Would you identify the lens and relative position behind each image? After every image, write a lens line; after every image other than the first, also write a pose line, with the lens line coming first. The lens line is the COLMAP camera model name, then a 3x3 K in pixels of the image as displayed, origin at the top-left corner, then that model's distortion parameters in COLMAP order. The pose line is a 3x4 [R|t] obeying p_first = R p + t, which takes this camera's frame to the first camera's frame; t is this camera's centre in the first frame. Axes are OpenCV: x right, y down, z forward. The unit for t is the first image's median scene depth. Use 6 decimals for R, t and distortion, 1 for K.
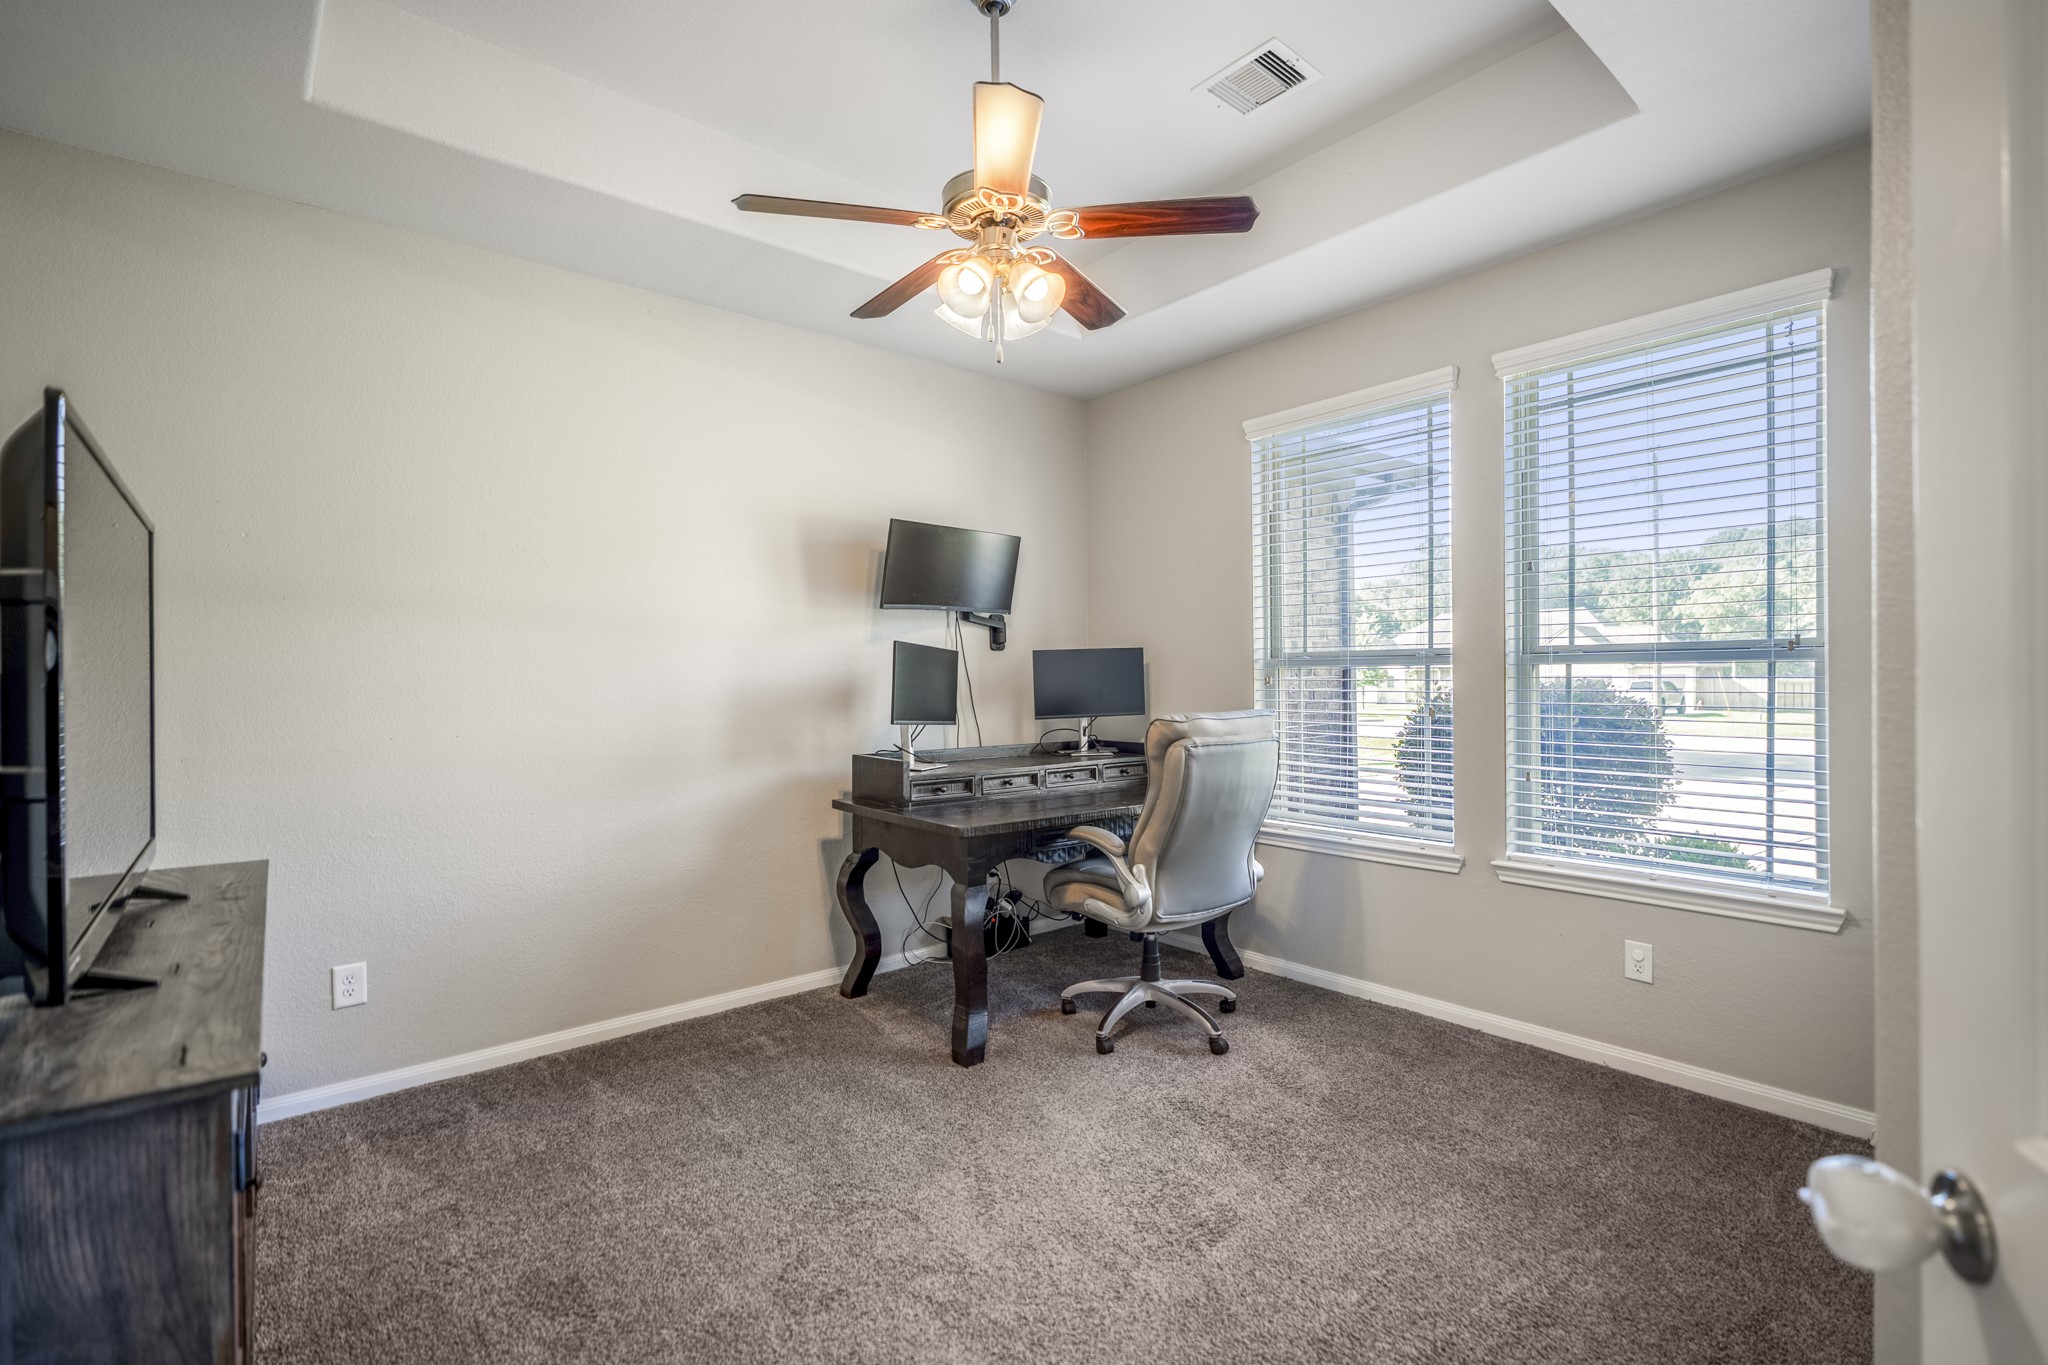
lens RADIAL K [[948.9, 0, 1027.8], [0, 948.9, 677.8], [0, 0, 1]] dist [-0.000702, 0.000532]
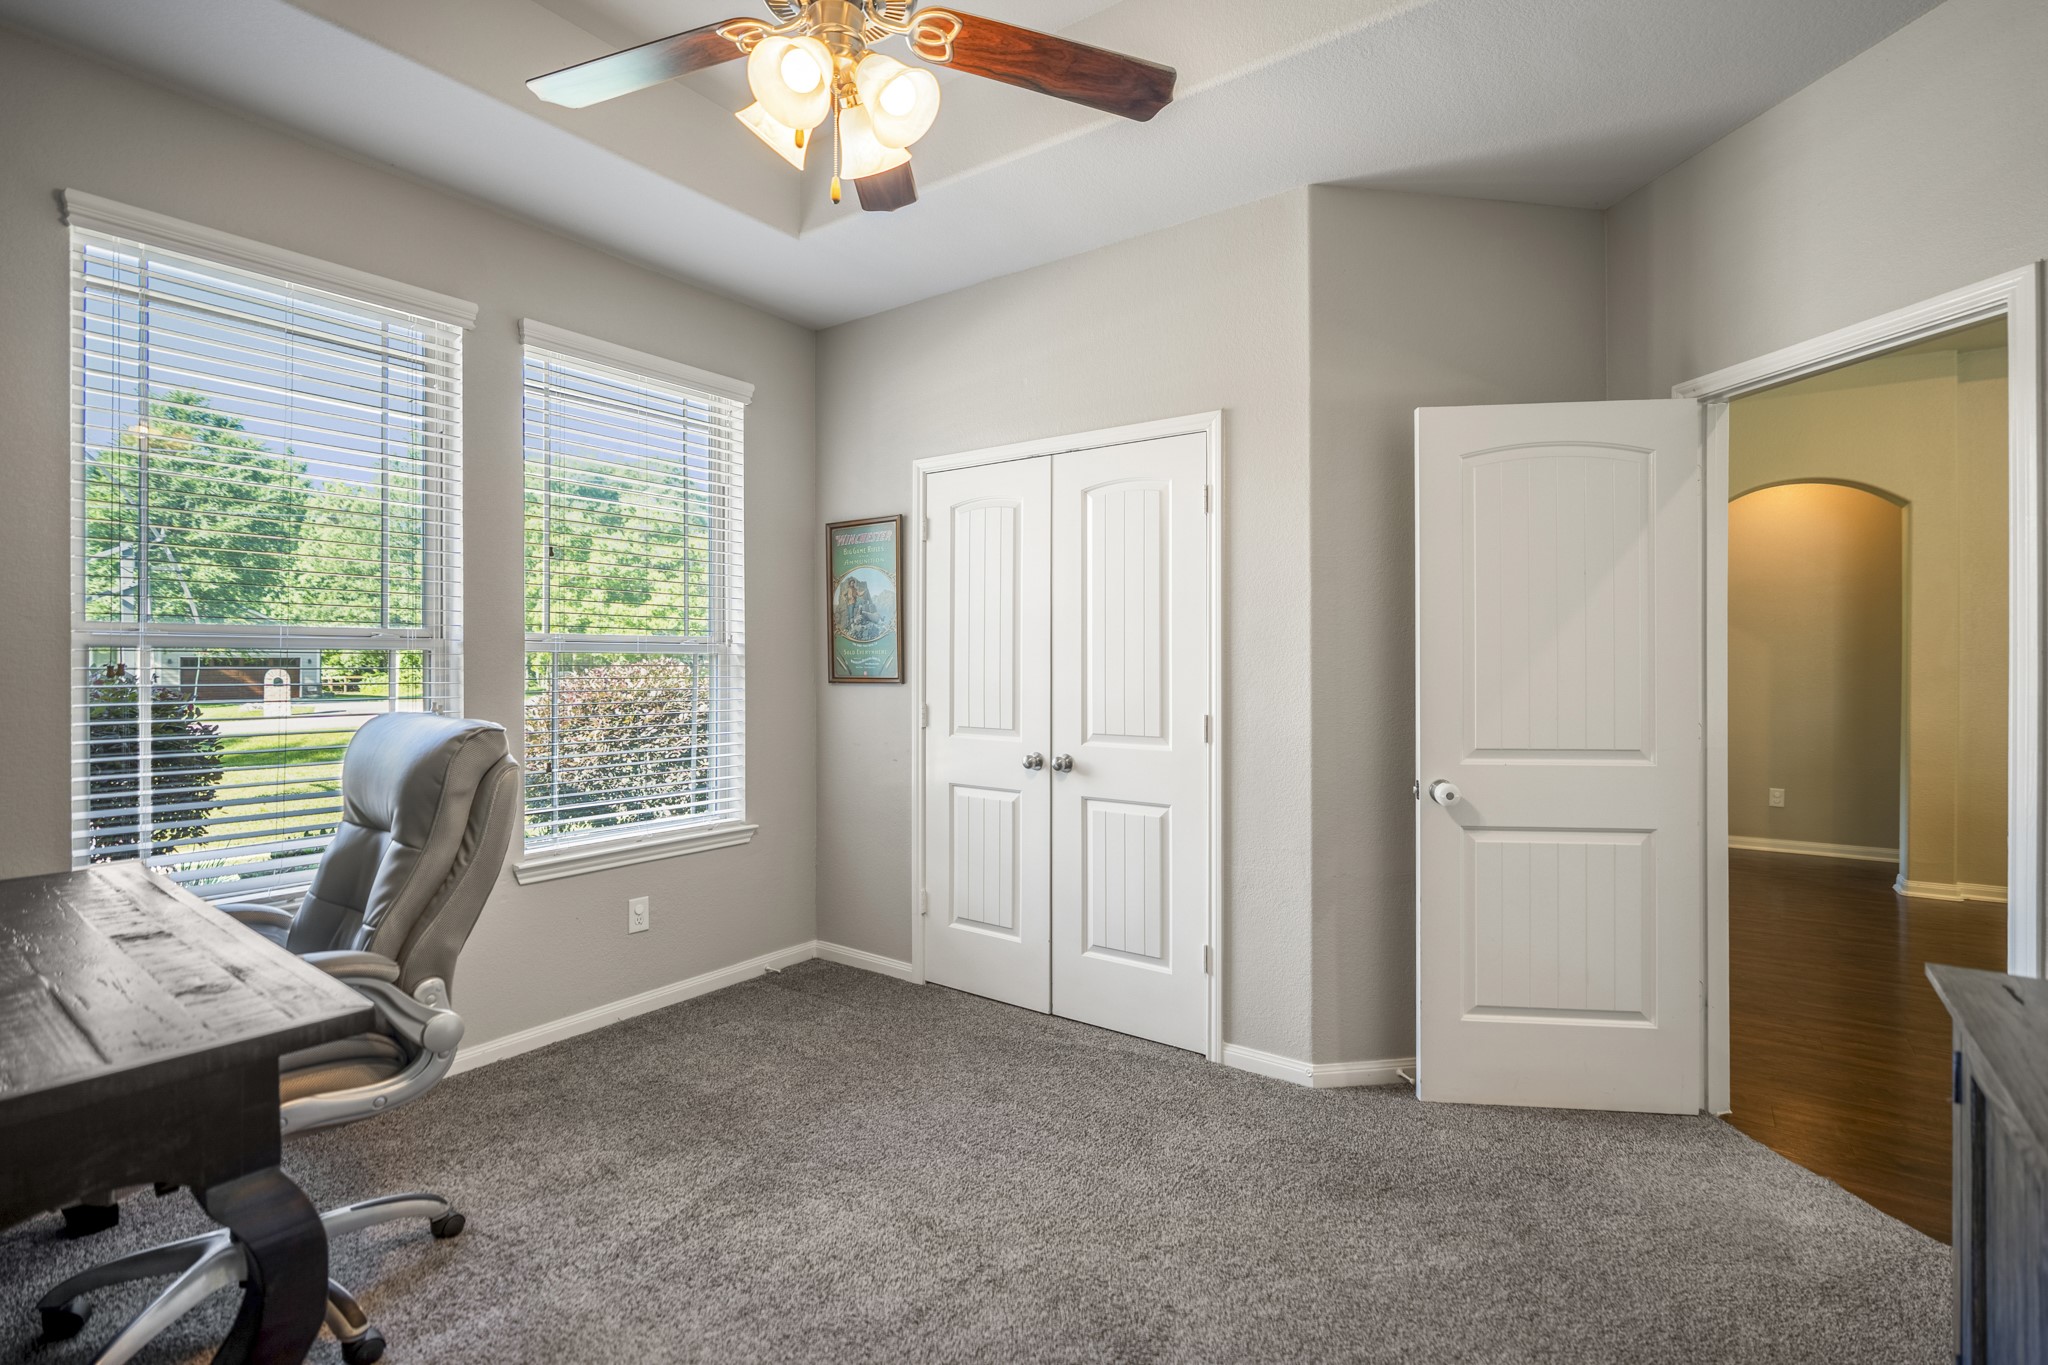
lens RADIAL K [[948.9, 0, 1027.8], [0, 948.9, 677.8], [0, 0, 1]] dist [-0.000702, 0.000532]
pose [[-0.256318, -0.009685, 0.966544, -0.622221], [-0.002750, 0.999953, 0.009290, 0.000937], [-0.966589, -0.000277, -0.256333, 0.903861]]
